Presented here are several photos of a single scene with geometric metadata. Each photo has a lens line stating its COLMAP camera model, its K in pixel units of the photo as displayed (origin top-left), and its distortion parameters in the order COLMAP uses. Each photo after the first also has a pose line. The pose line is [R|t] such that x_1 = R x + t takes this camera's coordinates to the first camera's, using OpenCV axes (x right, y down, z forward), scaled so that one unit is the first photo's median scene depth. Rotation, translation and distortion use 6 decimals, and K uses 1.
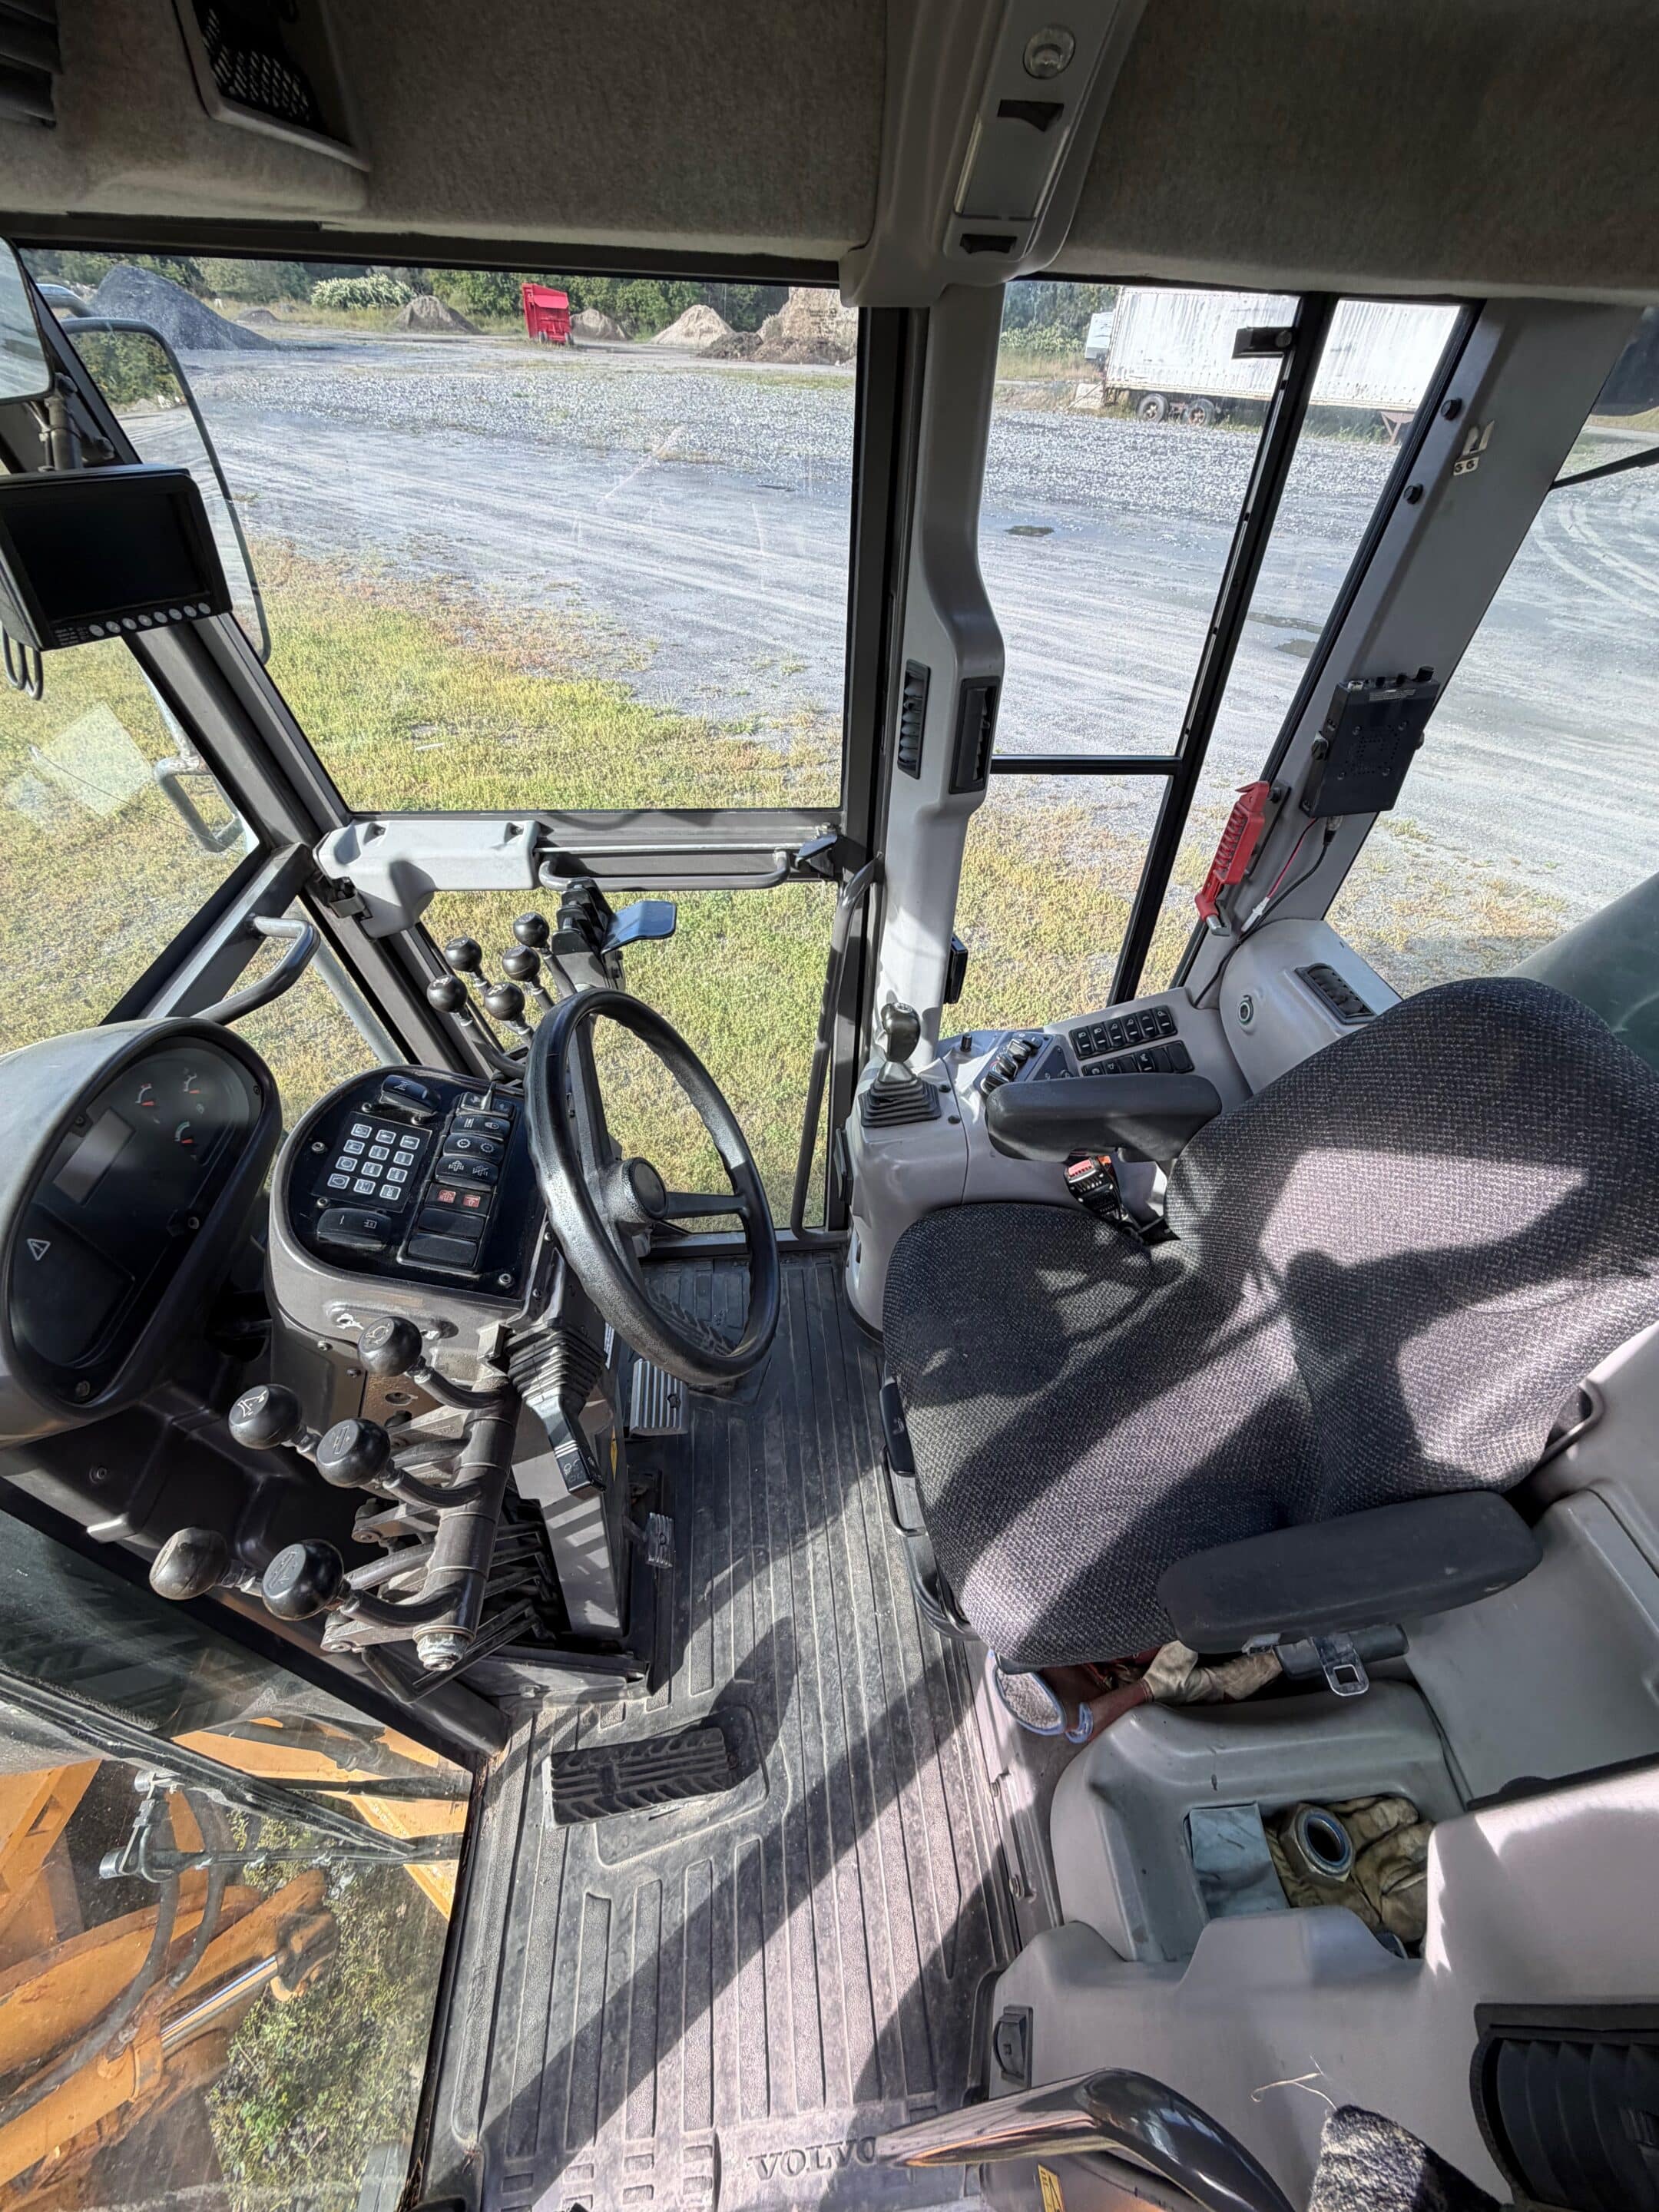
lens RADIAL K [[881.3, 0, 829.5], [0, 881.3, 1106.0], [0, 0, 1]] dist [-0.000221, -0.000020]
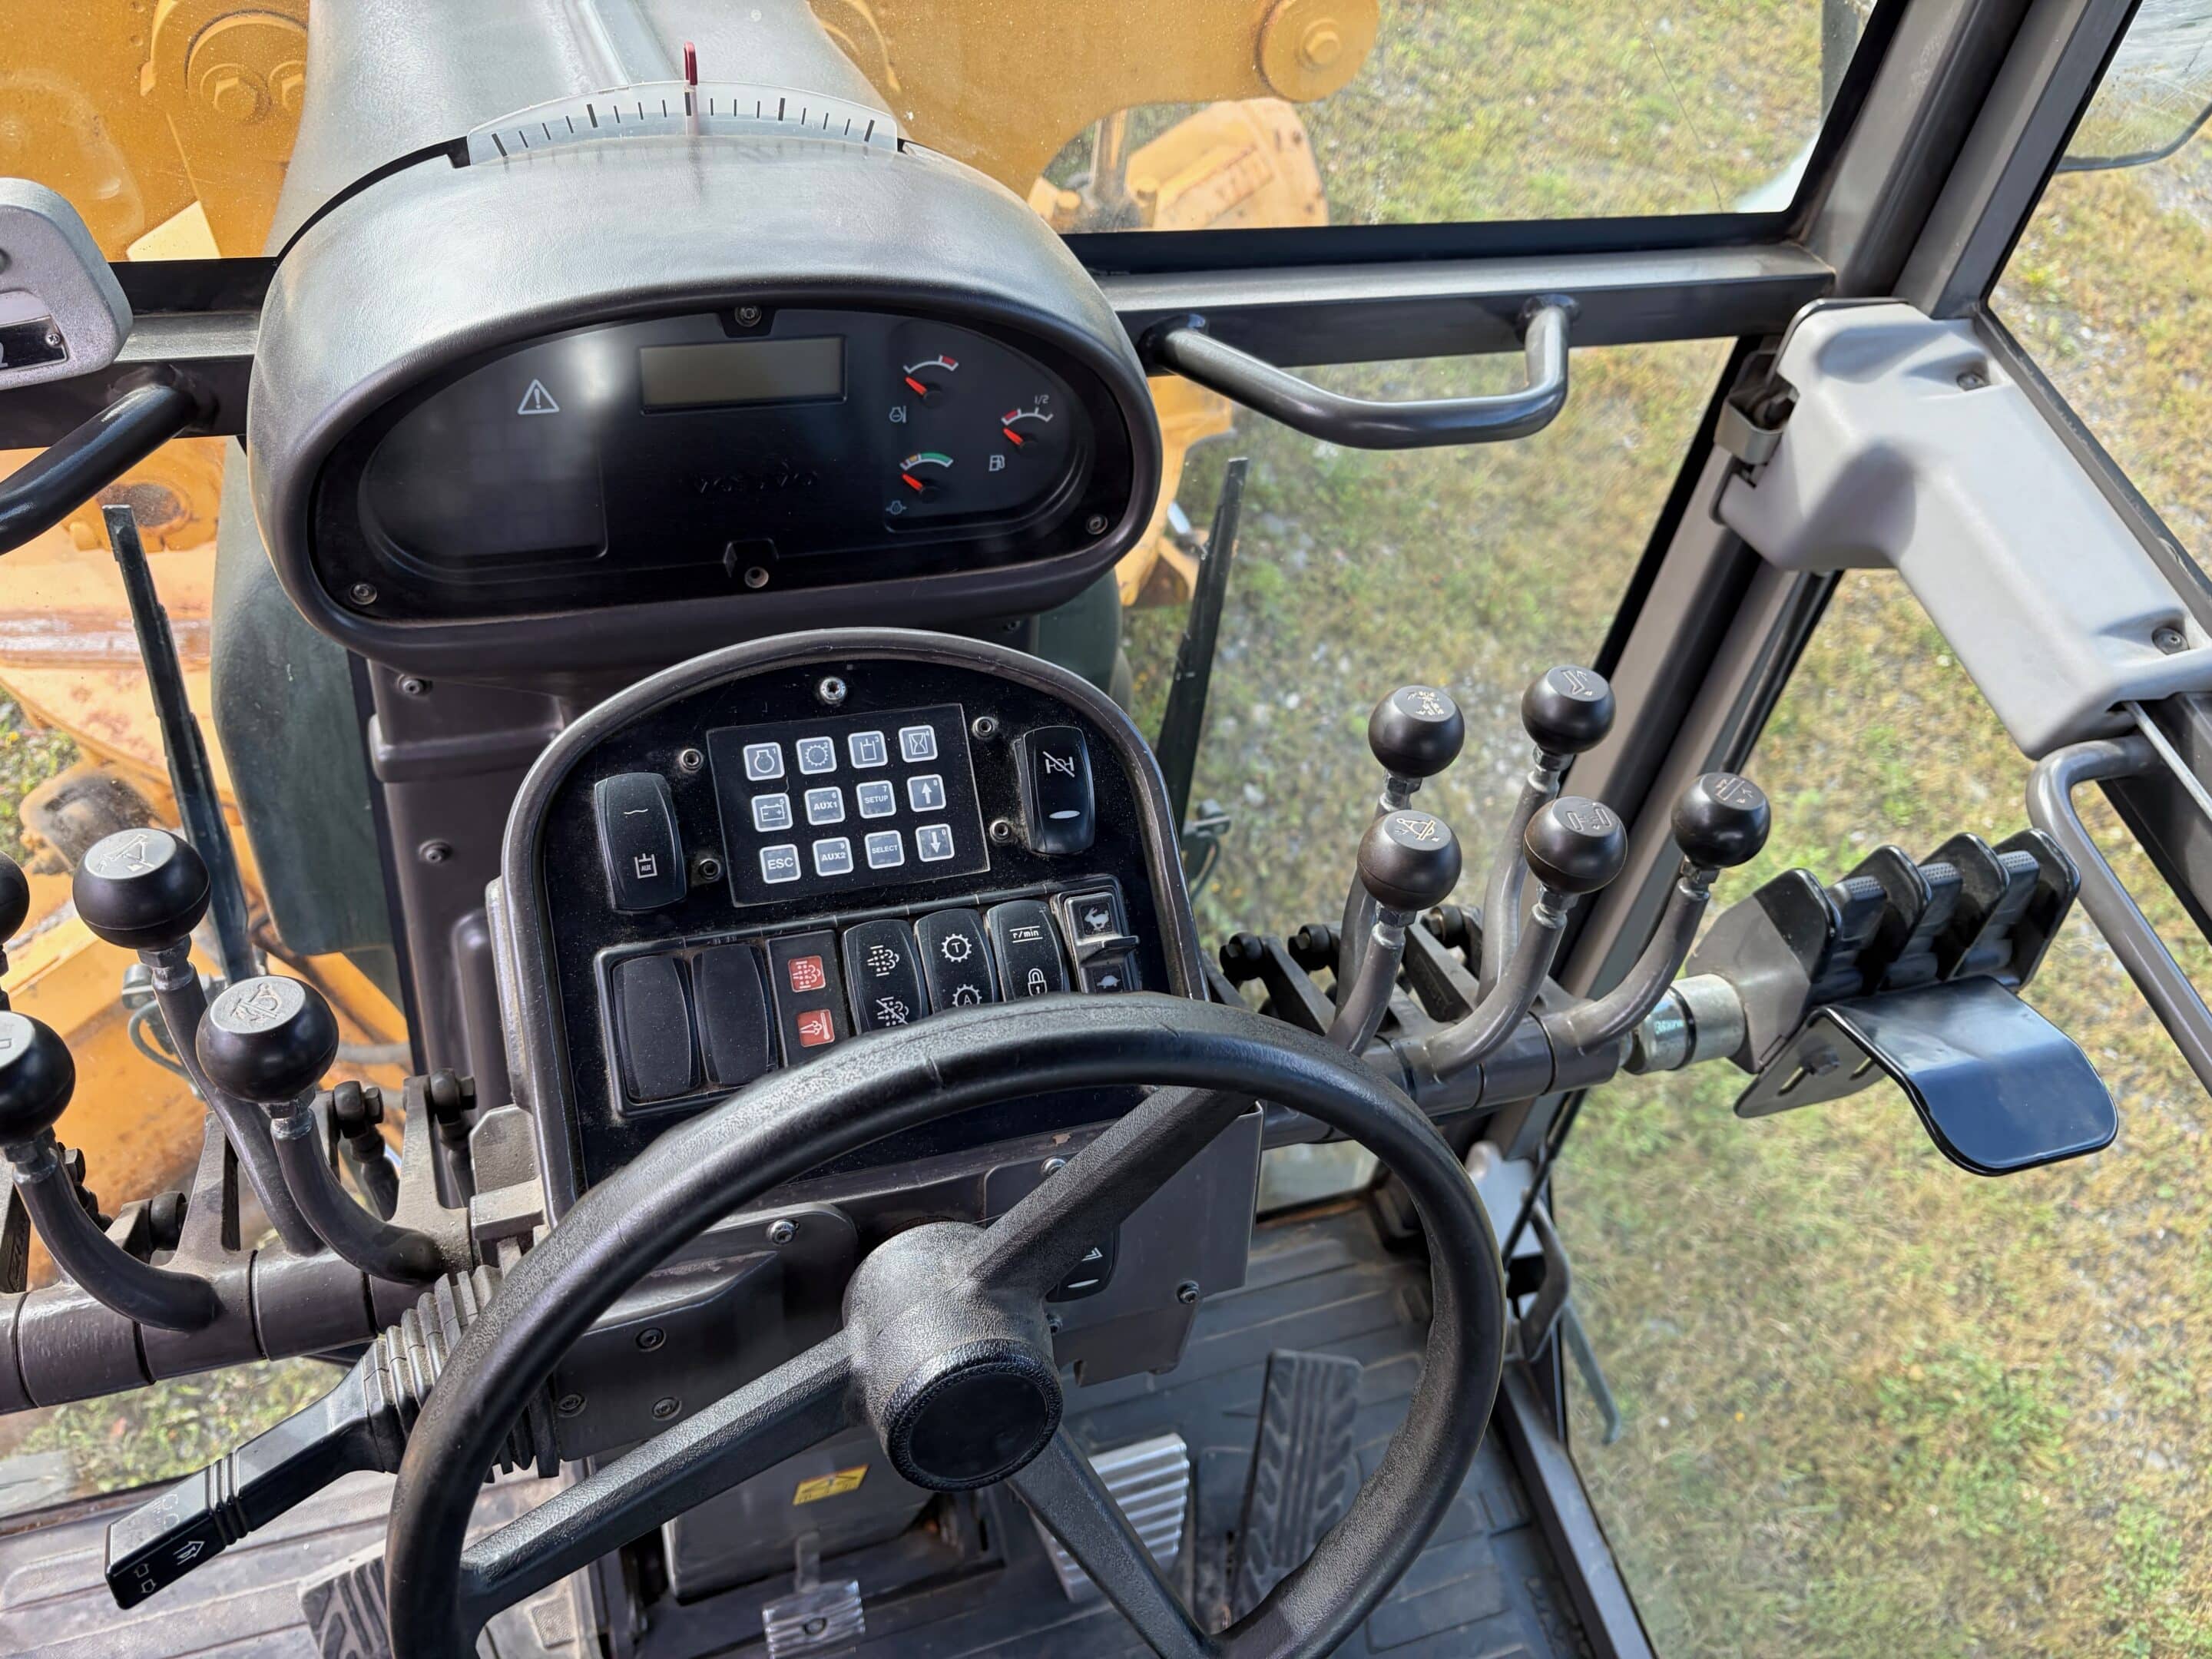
lens RADIAL K [[1676.3, 0, 1106.0], [0, 1676.3, 829.5], [0, 0, 1]] dist [0.058608, -0.058464]
pose [[0.200251, 0.816347, -0.541735, -0.009001], [-0.774555, 0.470513, 0.422708, -0.278644], [0.599970, 0.334956, 0.726526, 0.323695]]
